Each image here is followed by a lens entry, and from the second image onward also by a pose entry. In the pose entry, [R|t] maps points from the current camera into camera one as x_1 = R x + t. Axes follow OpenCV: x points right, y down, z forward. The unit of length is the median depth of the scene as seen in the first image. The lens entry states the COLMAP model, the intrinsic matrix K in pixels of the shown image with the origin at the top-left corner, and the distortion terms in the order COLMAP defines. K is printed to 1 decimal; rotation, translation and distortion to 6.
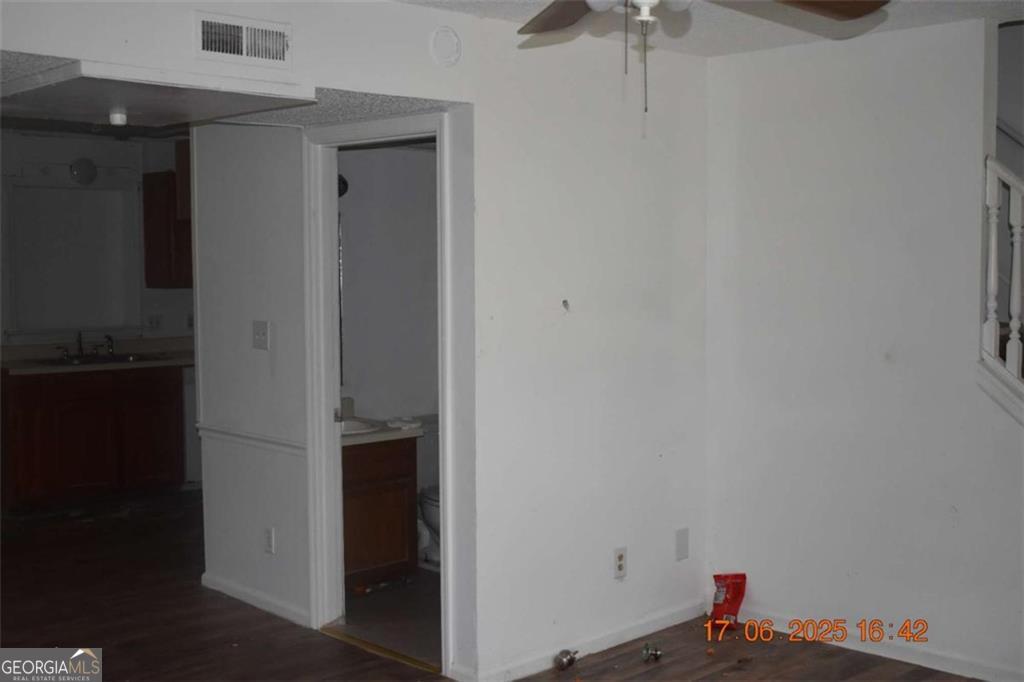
lens RADIAL K [[1261.1, 0, 515.6], [0, 1261.1, 341.1], [0, 0, 1]] dist [-0.027115, 0.000000]
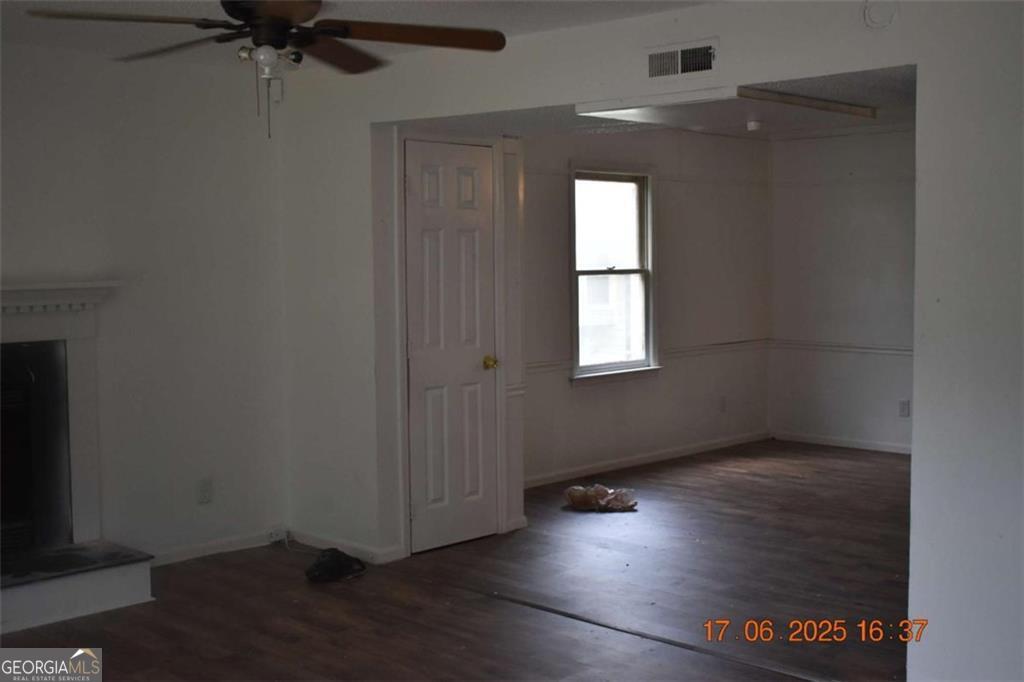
lens RADIAL K [[1261.1, 0, 508.5], [0, 1261.1, 341.9], [0, 0, 1]] dist [-0.027115, 0.000000]
pose [[0.009884, 0.068553, -0.997599, 1.006471], [-0.060813, 0.995842, 0.067829, -0.038138], [0.998100, 0.059997, 0.014012, 0.813827]]
